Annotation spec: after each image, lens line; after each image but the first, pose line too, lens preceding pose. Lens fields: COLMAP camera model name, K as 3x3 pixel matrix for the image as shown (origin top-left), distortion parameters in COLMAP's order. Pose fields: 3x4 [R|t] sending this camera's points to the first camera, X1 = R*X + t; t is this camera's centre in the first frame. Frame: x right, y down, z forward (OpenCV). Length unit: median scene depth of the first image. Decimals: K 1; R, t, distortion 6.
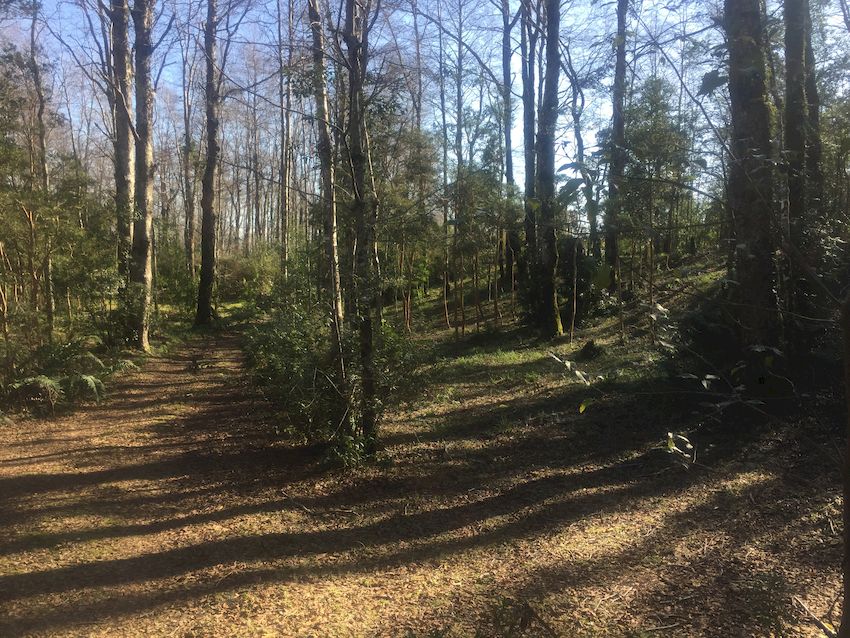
lens RADIAL K [[695.1, 0, 425.0], [0, 695.1, 319.0], [0, 0, 1]] dist [0.005105, -0.011731]
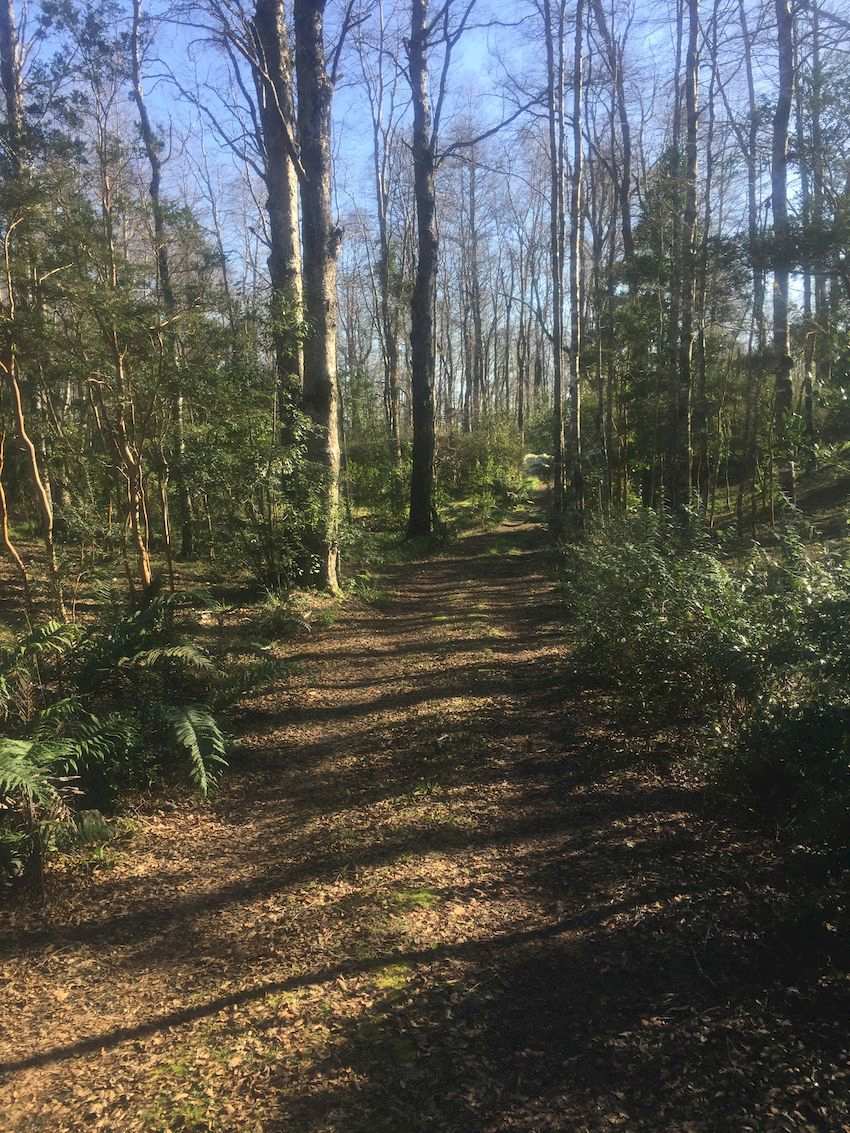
lens RADIAL K [[926.5, 0, 425.0], [0, 926.5, 566.5], [0, 0, 1]] dist [0.005105, -0.011731]
pose [[0.958982, -0.016265, -0.283000, -0.098063], [0.030643, 0.998450, 0.046452, -0.003239], [0.281806, -0.053218, 0.957994, 0.249754]]
